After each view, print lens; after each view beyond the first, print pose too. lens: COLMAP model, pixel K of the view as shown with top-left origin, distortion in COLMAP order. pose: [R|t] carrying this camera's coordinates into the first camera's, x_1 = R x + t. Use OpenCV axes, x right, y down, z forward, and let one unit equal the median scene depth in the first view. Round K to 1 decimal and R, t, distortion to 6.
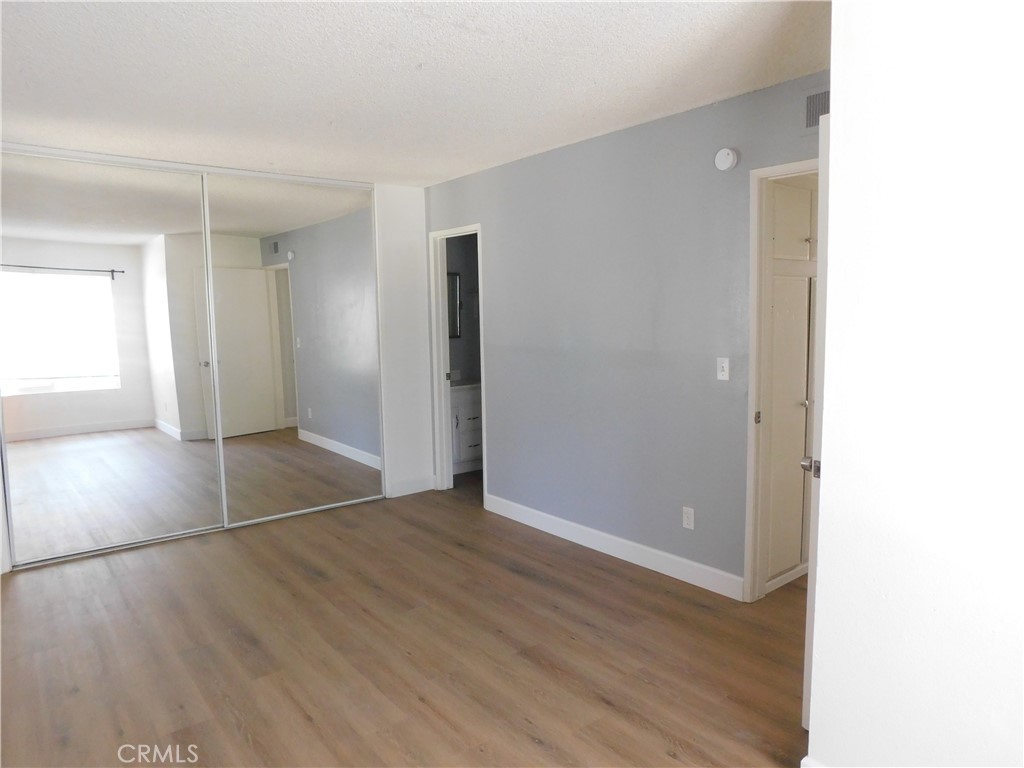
lens RADIAL K [[682.1, 0, 509.1], [0, 682.1, 384.7], [0, 0, 1]] dist [-0.065600, 0.053724]
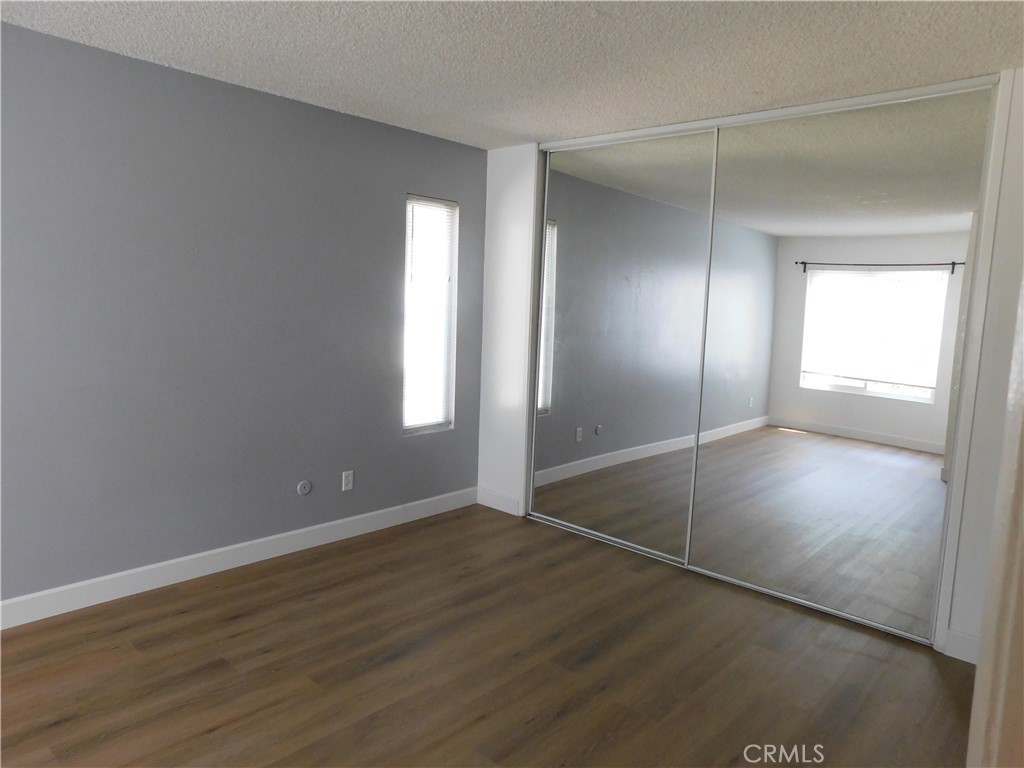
lens RADIAL K [[682.1, 0, 510.0], [0, 682.1, 382.4], [0, 0, 1]] dist [-0.065600, 0.053724]
pose [[0.150390, 0.124685, -0.980733, 0.329631], [-0.145394, 0.984018, 0.102807, -0.058790], [0.977877, 0.127132, 0.166115, 0.686274]]
